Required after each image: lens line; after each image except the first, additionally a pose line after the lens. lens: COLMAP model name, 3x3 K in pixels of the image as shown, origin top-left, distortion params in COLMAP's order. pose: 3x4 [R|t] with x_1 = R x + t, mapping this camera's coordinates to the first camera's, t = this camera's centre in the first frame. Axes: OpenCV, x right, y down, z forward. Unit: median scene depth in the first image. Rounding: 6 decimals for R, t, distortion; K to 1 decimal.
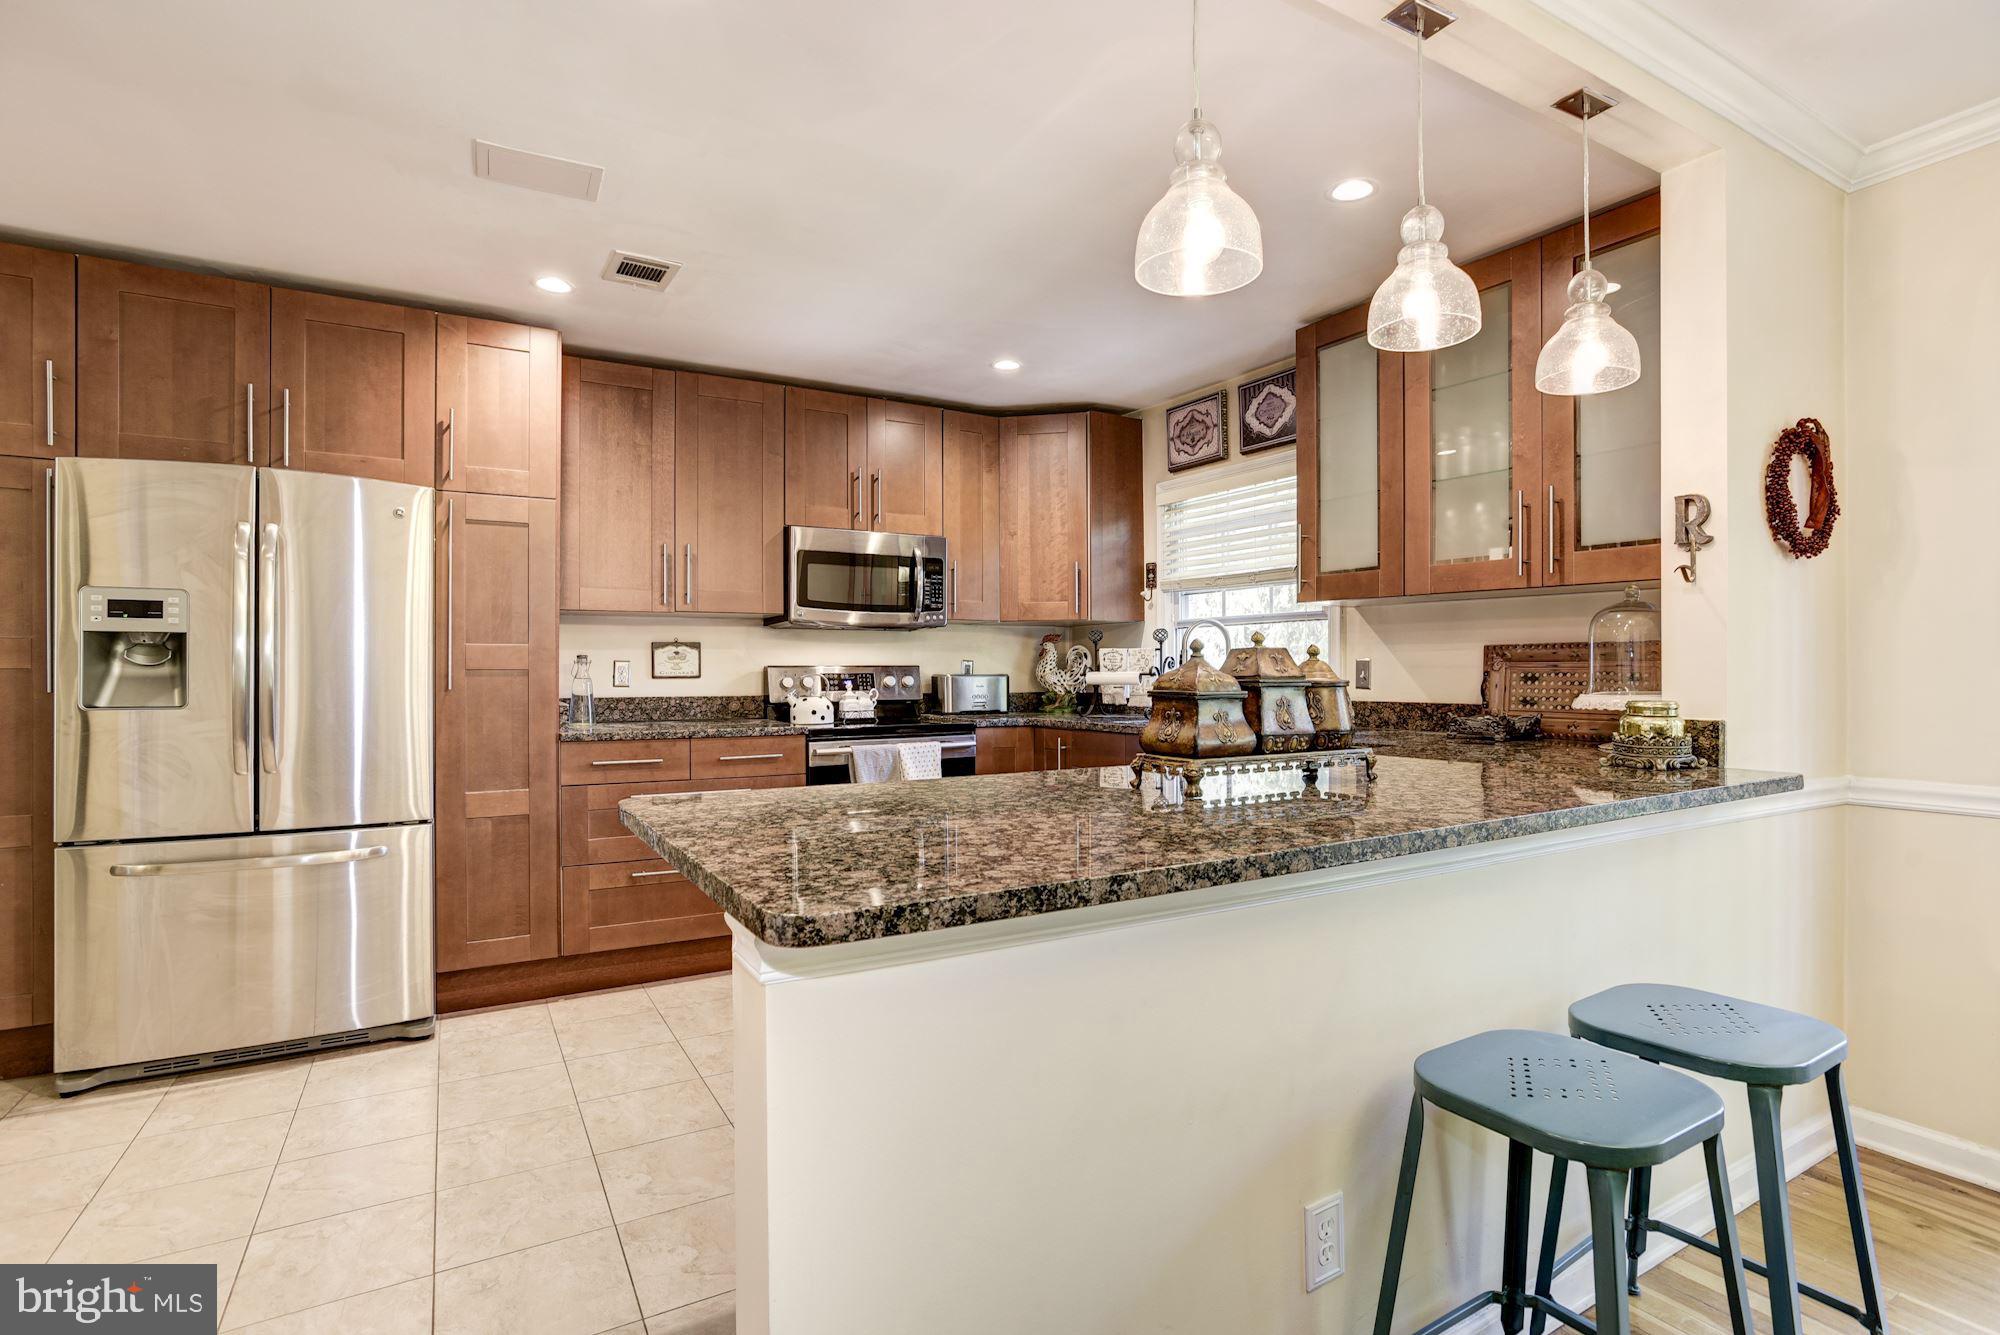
lens RADIAL K [[971.8, 0, 1001.0], [0, 971.8, 670.4], [0, 0, 1]] dist [-0.049183, 0.026080]
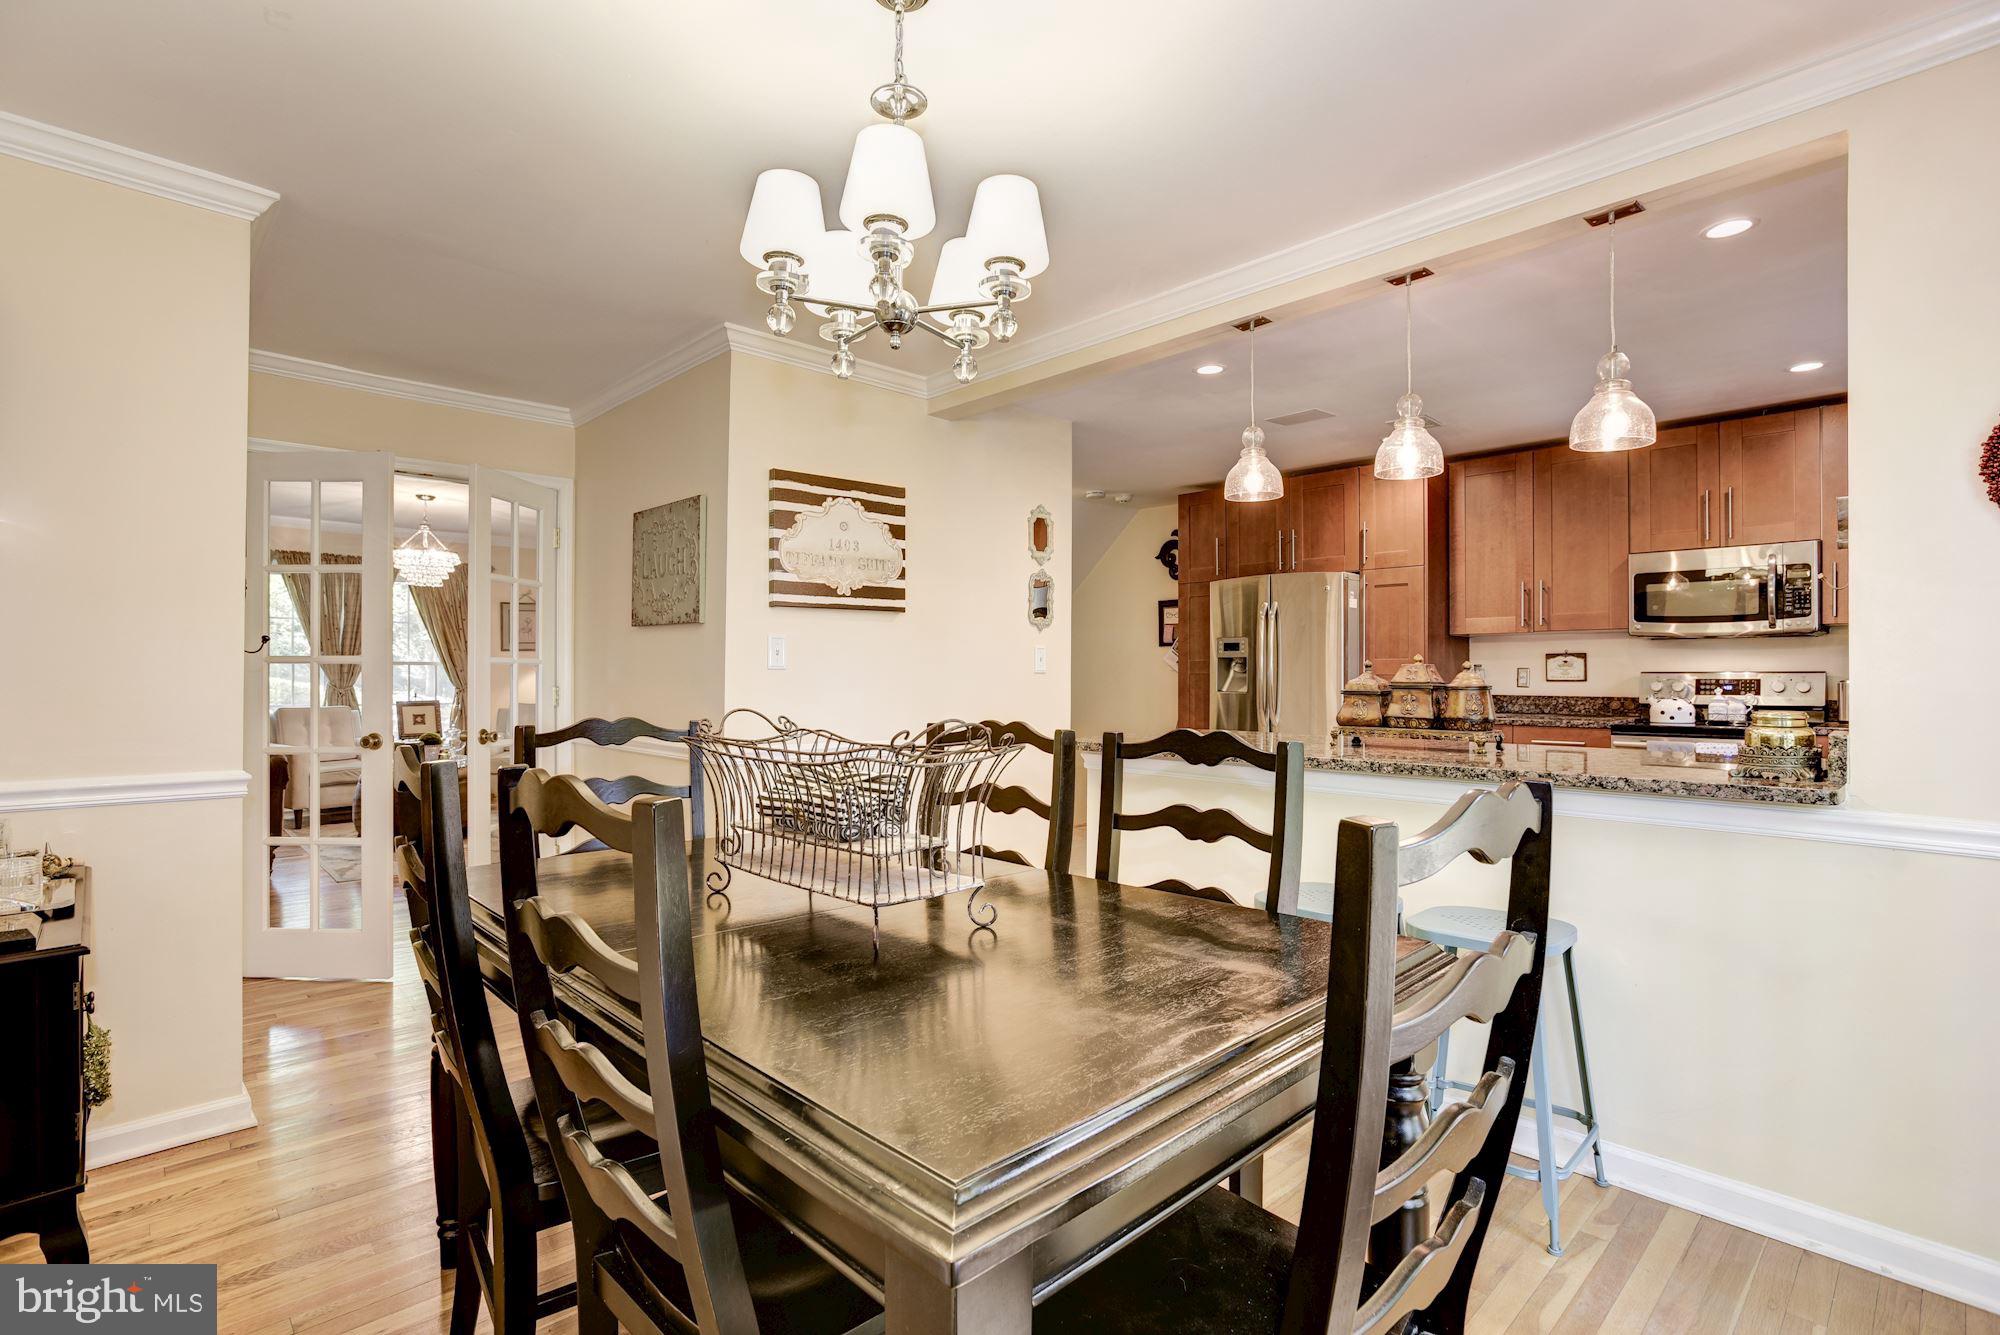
lens RADIAL K [[971.8, 0, 1001.0], [0, 971.8, 670.4], [0, 0, 1]] dist [-0.049183, 0.026080]
pose [[0.227836, -0.000158, -0.973700, 1.039576], [-0.001599, 0.999999, -0.000537, -0.006701], [0.973698, 0.001680, 0.227835, -0.023464]]
